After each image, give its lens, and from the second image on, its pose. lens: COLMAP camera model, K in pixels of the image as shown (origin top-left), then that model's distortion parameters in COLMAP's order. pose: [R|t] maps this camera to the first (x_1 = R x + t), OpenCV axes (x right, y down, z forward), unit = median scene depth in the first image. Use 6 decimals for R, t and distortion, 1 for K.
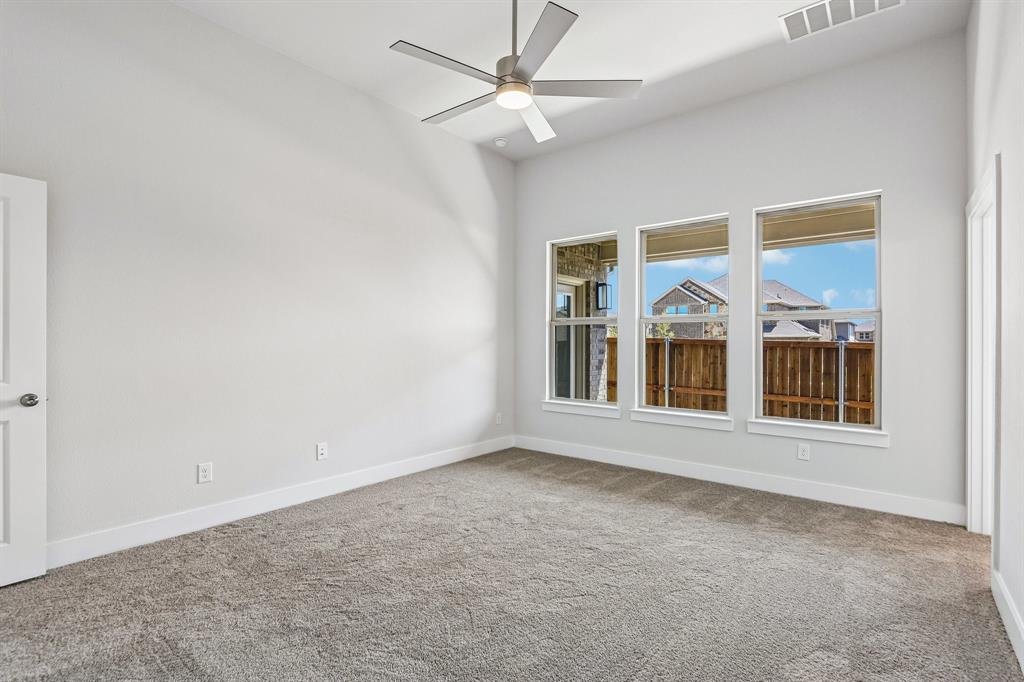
lens RADIAL K [[483.5, 0, 510.3], [0, 483.5, 341.2], [0, 0, 1]] dist [0.007273, 0.000218]
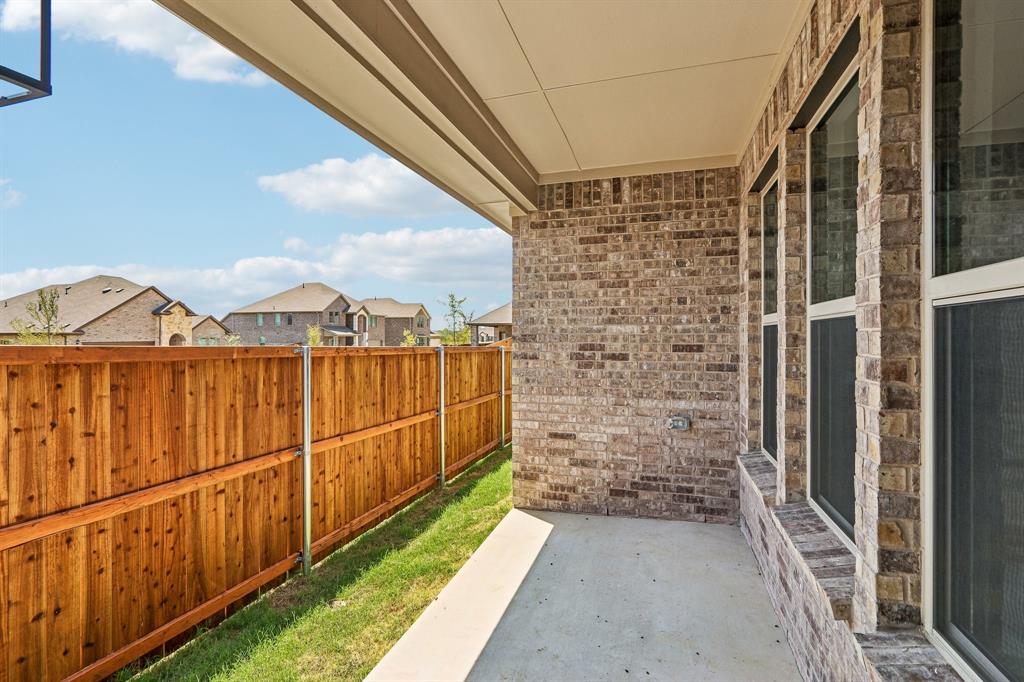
lens RADIAL K [[483.5, 0, 508.6], [0, 483.5, 333.9], [0, 0, 1]] dist [0.007273, 0.000218]
pose [[-0.353190, -0.003583, 0.935545, 0.053918], [-0.010262, 0.999947, -0.000044, -0.014687], [-0.935495, -0.009616, -0.353208, 0.873991]]
